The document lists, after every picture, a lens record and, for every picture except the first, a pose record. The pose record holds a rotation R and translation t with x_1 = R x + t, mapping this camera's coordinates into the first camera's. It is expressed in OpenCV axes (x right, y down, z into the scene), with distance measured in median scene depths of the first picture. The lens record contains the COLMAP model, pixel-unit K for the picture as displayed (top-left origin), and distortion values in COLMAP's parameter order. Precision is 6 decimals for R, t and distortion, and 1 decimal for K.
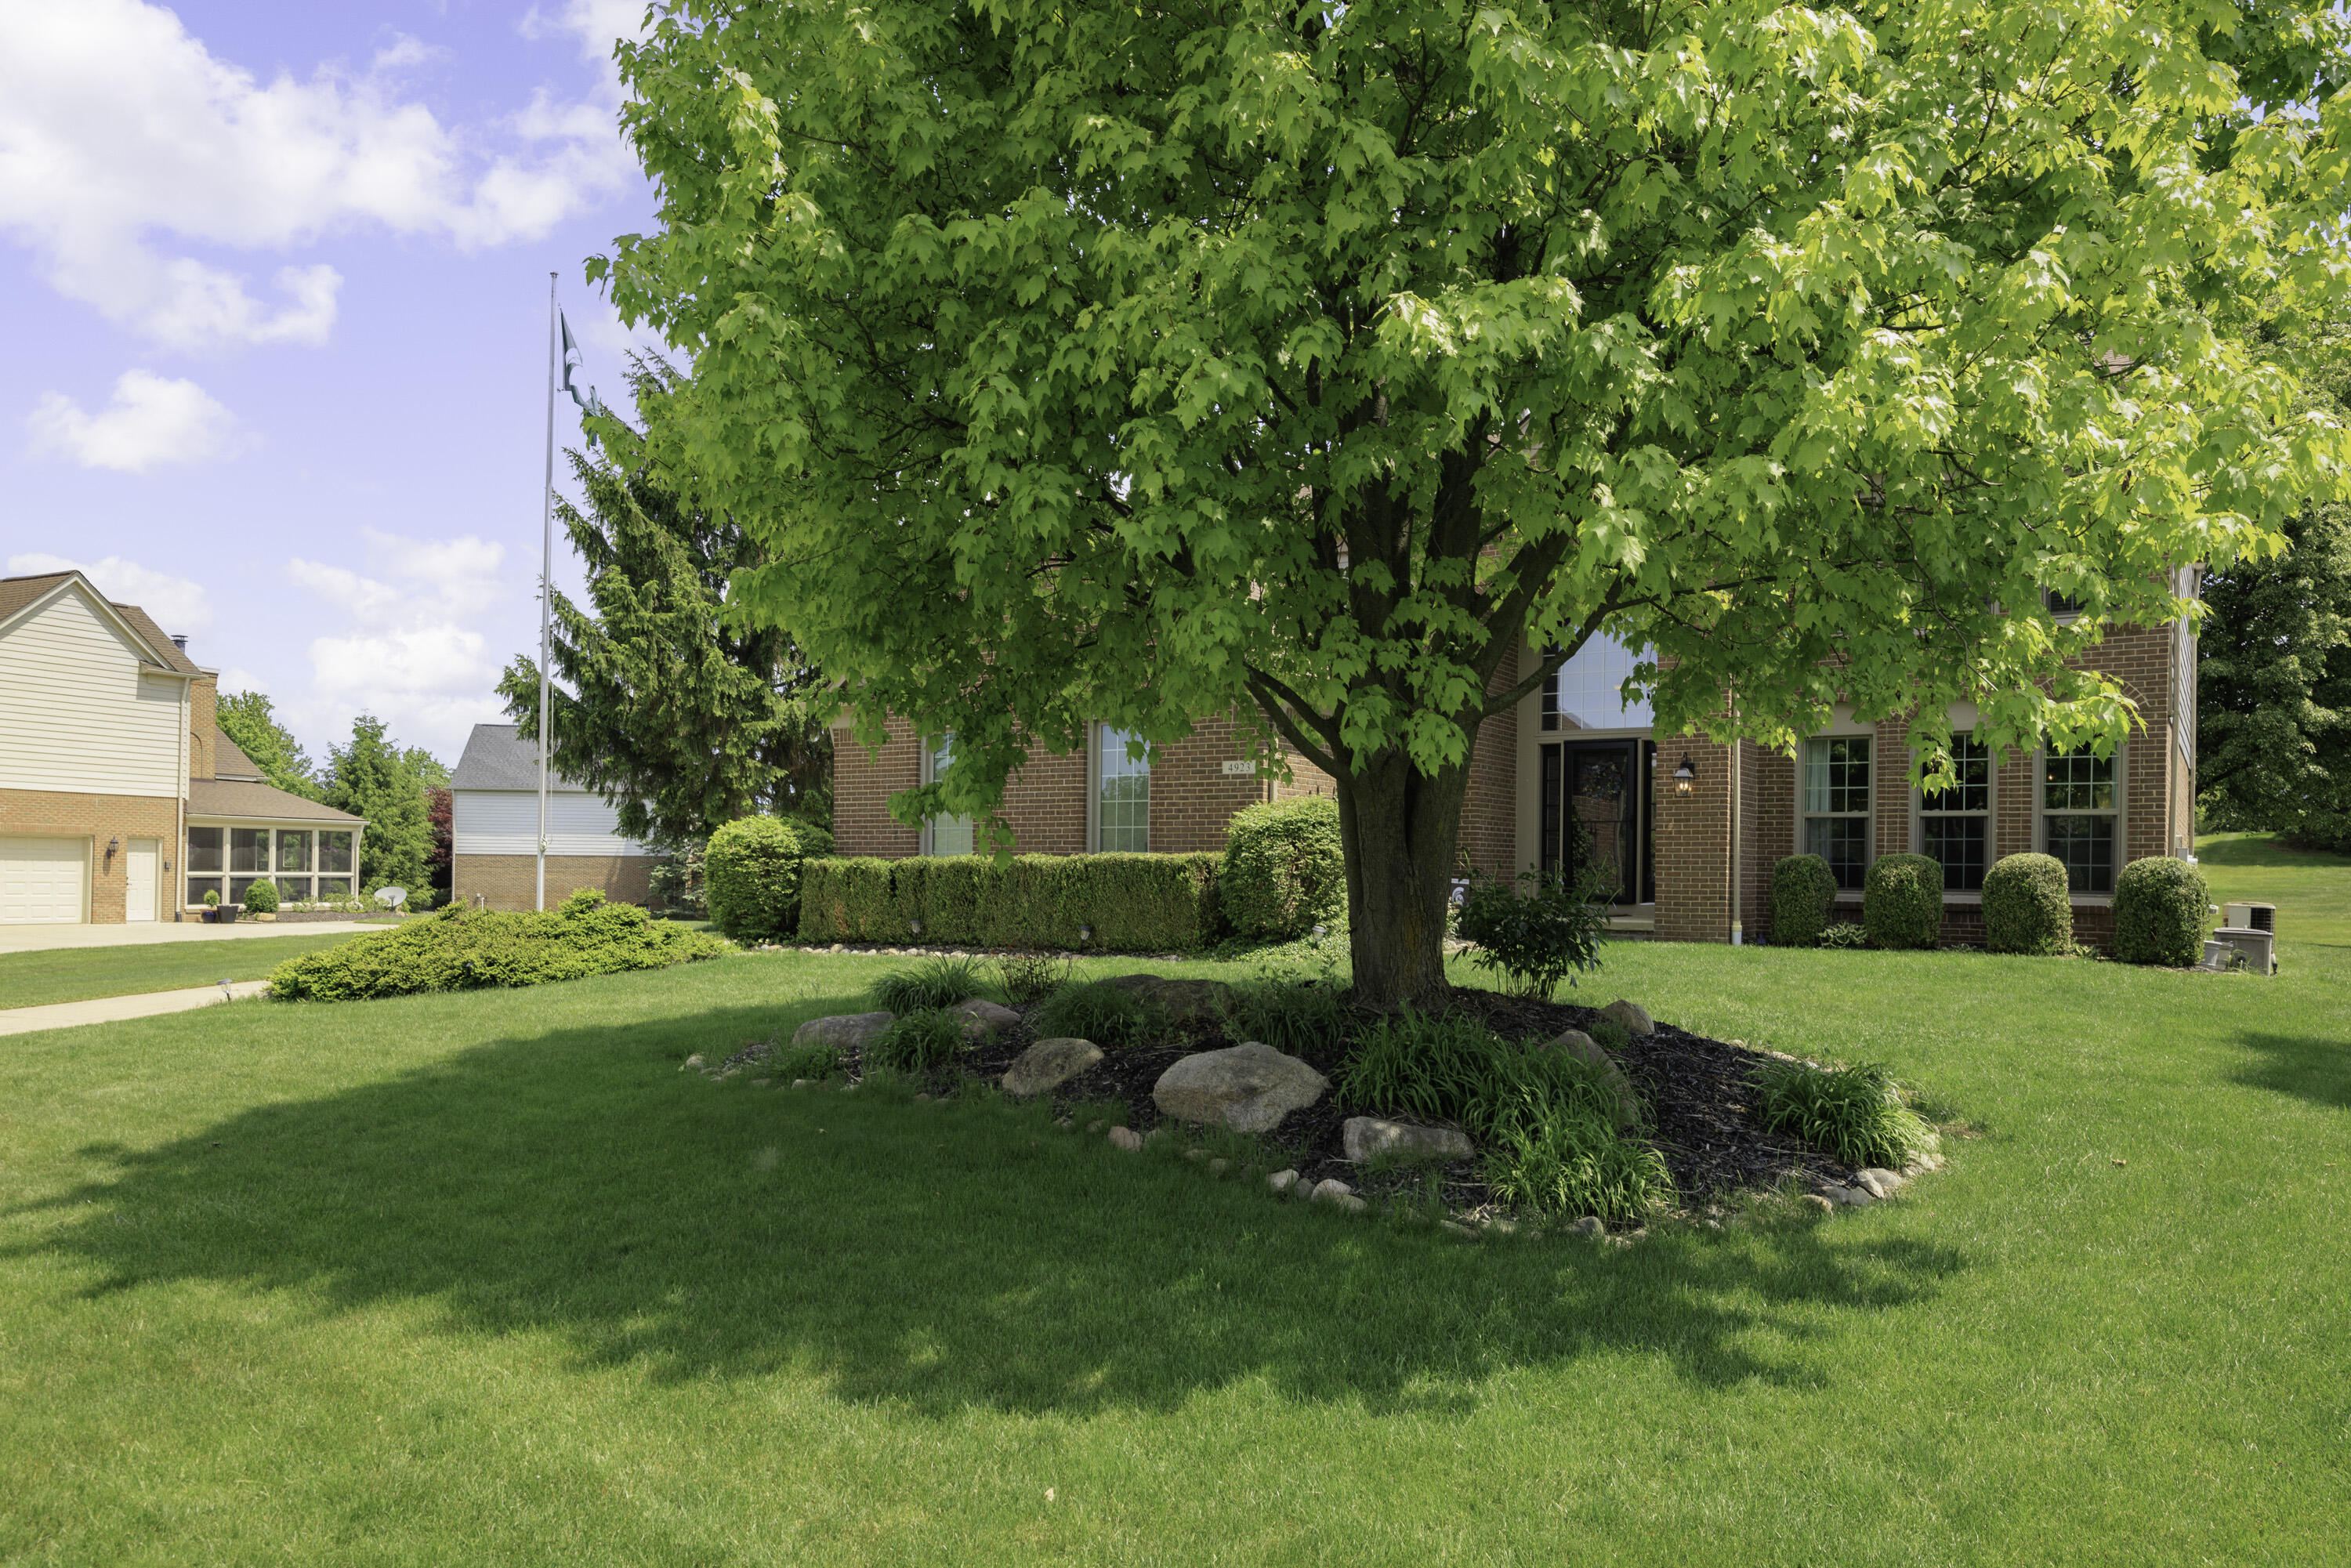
lens RADIAL K [[1512.1, 0, 1174.8], [0, 1512.1, 780.7], [0, 0, 1]] dist [0.000015, 0.000740]
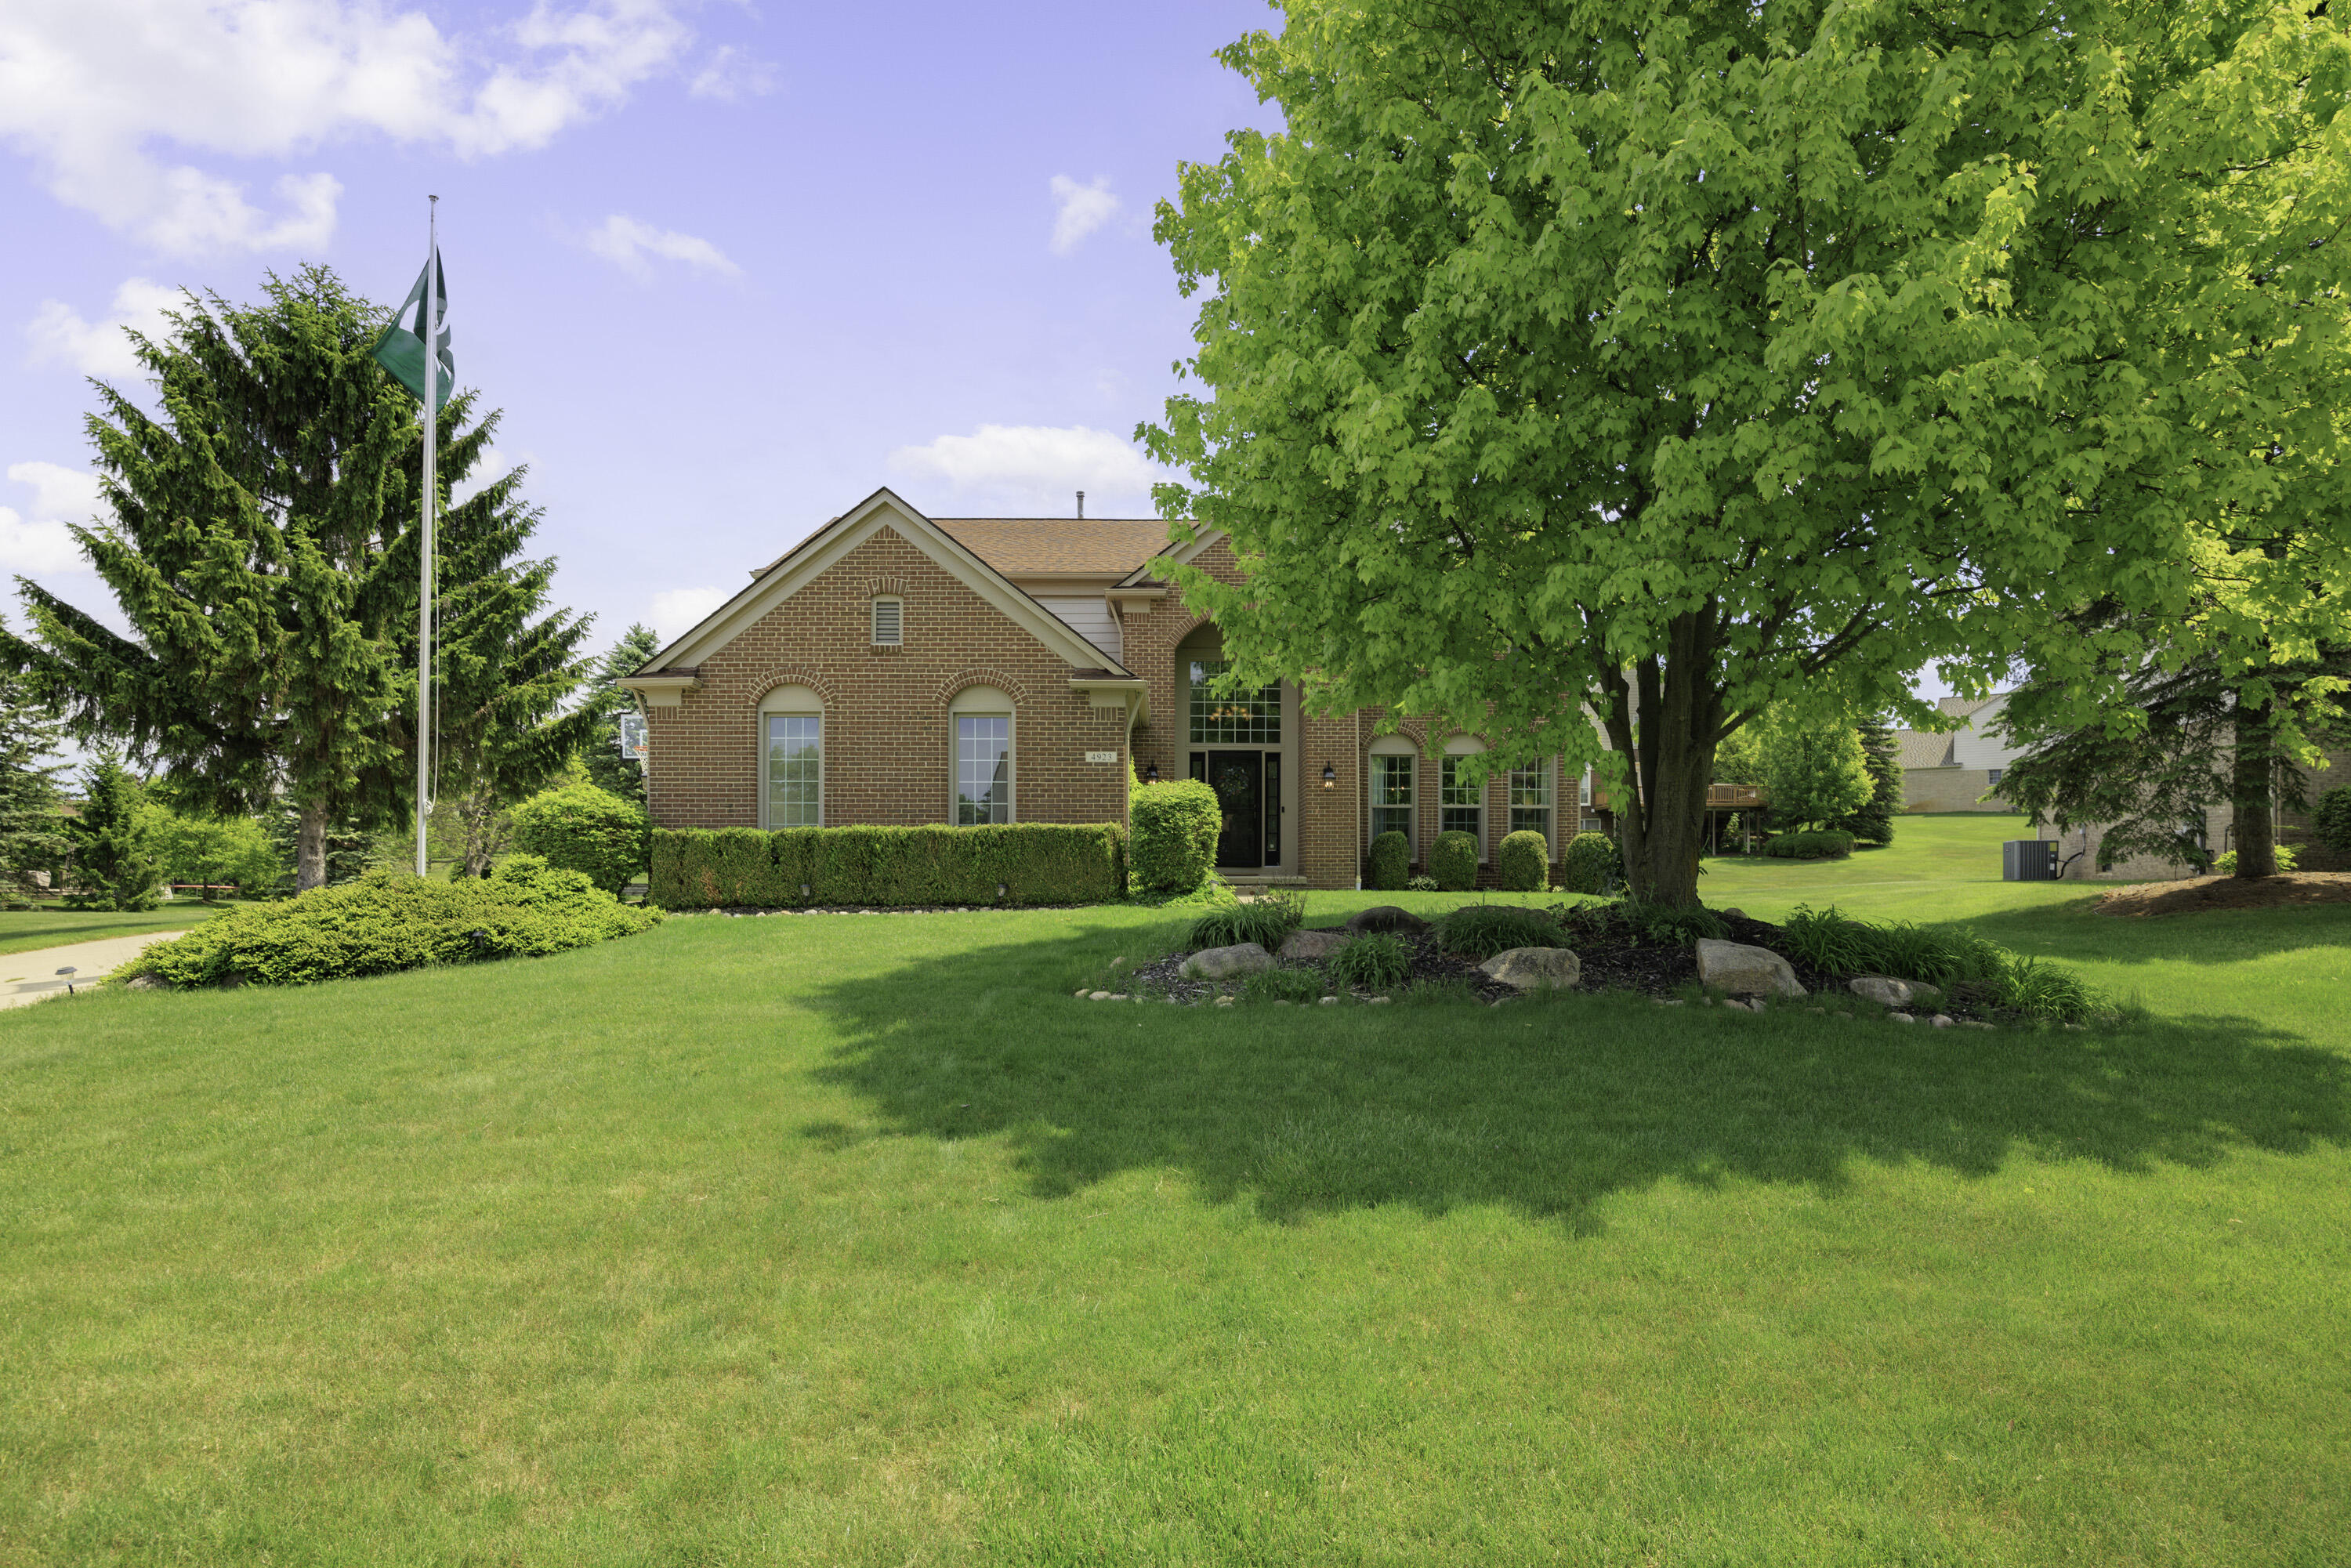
lens RADIAL K [[1129.6, 0, 1175.4], [0, 1129.6, 798.5], [0, 0, 1]] dist [0.000455, 0.000120]
pose [[0.845474, 0.023410, 0.533504, -0.410179], [-0.026771, 0.999641, -0.001438, 0.025508], [-0.533346, -0.013067, 0.845796, 0.172407]]
